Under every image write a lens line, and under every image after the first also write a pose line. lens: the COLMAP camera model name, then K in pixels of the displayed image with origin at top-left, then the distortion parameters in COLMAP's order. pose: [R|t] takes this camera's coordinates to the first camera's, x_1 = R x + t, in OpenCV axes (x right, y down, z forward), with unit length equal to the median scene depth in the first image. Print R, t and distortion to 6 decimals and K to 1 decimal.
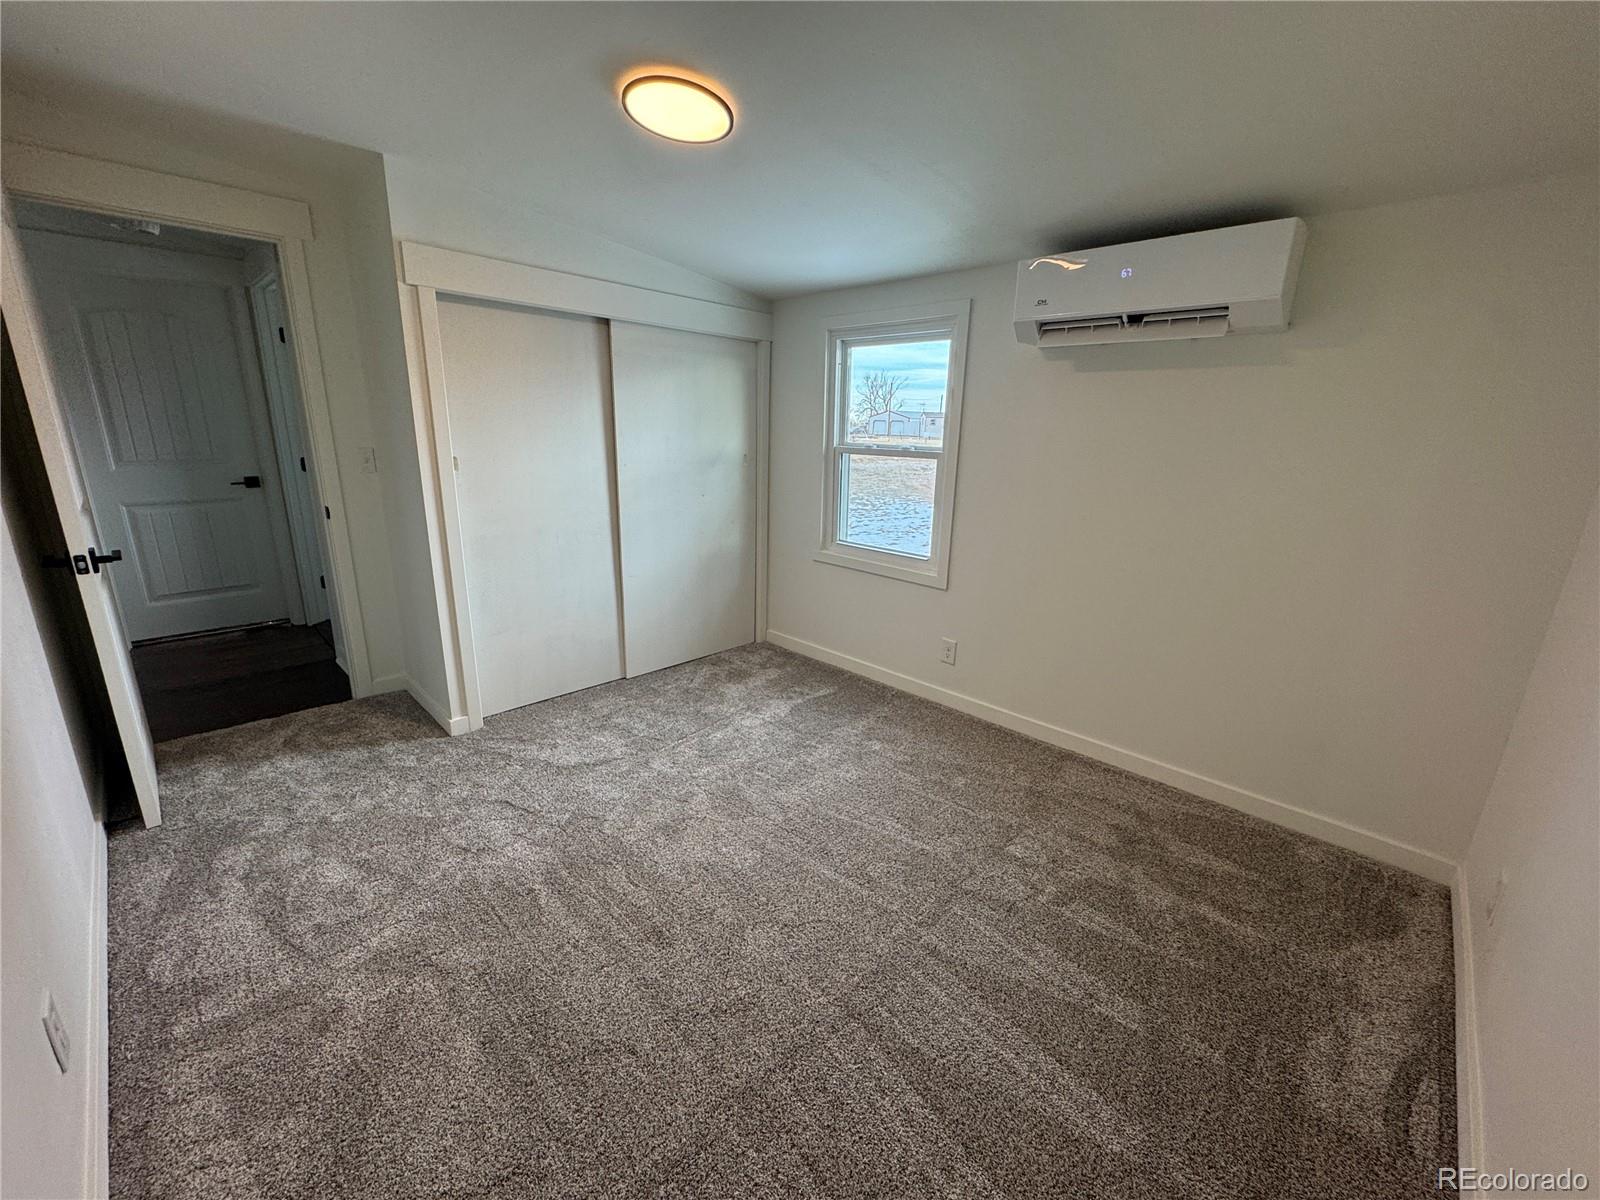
lens RADIAL K [[640.6, 0, 797.7], [0, 640.6, 597.0], [0, 0, 1]] dist [-0.005414, -0.000270]
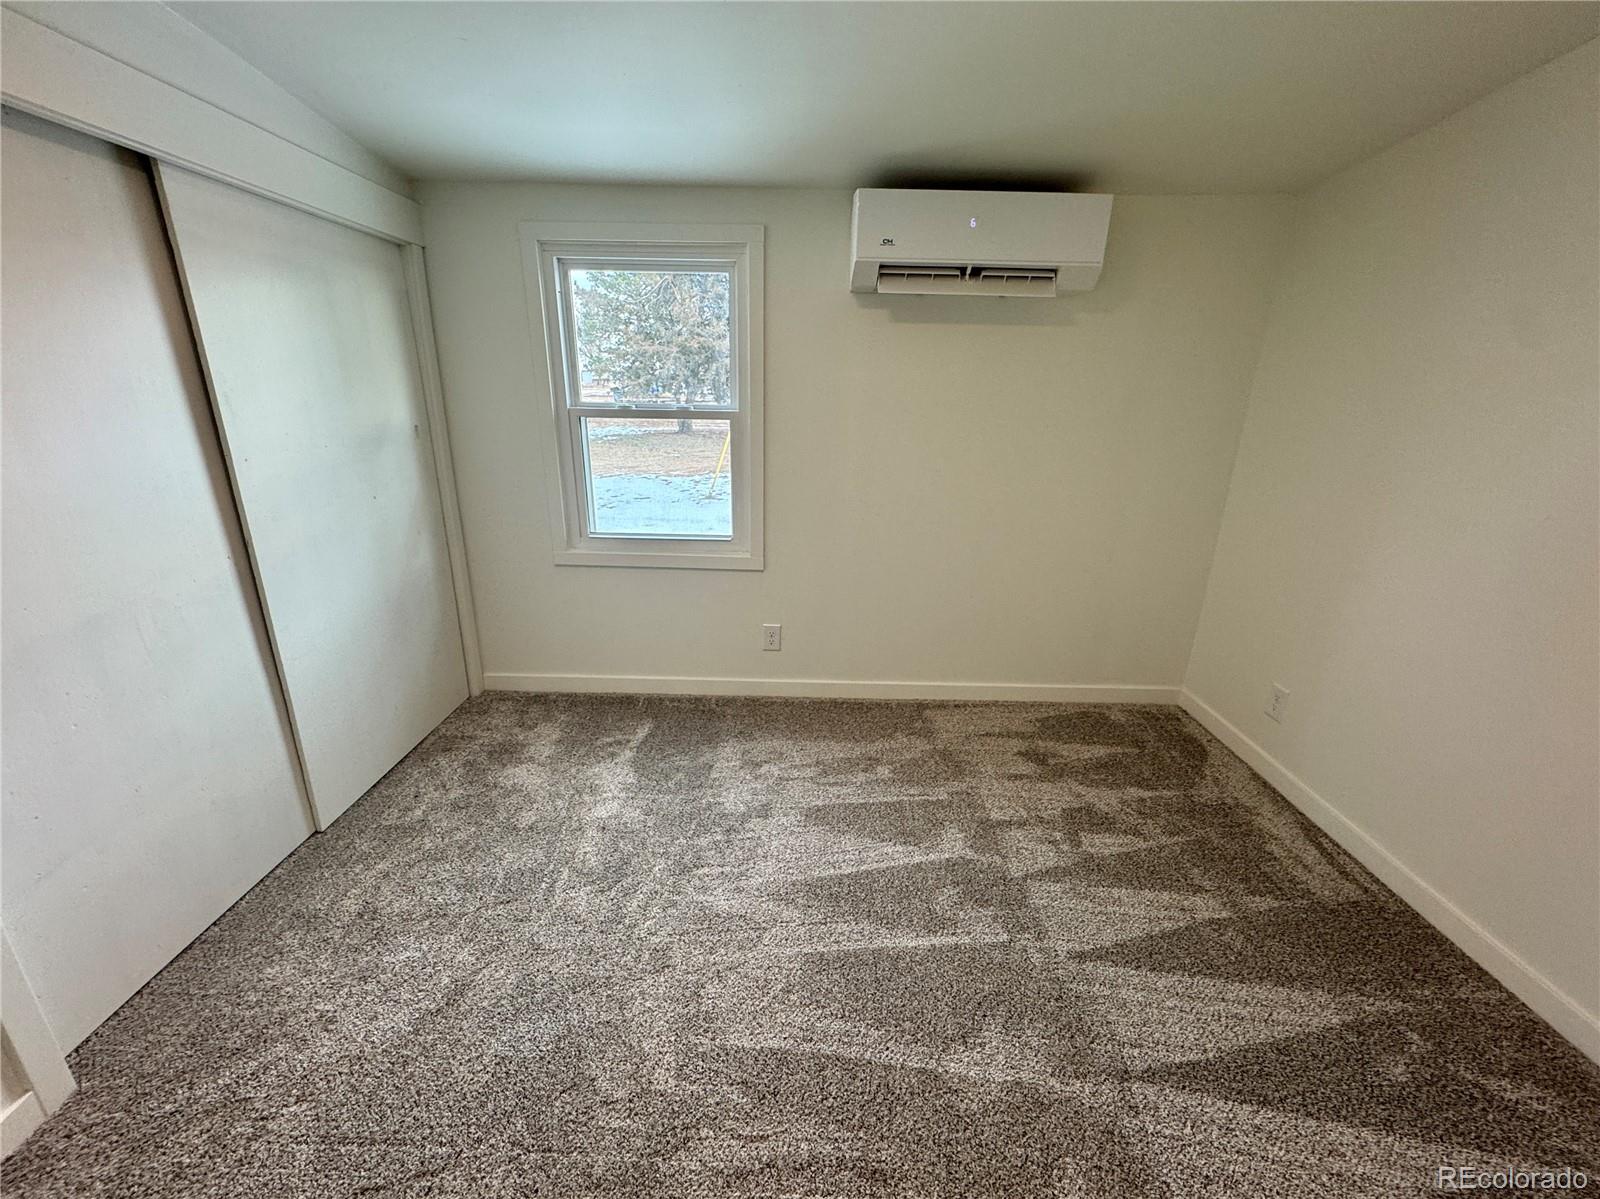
lens RADIAL K [[652.8, 0, 804.0], [0, 652.8, 596.6], [0, 0, 1]] dist [-0.001112, 0.000123]
pose [[0.721636, -0.225273, 0.654594, -0.333589], [0.179030, 0.974135, 0.137875, -0.093045], [-0.668722, 0.017696, 0.743301, 0.312698]]
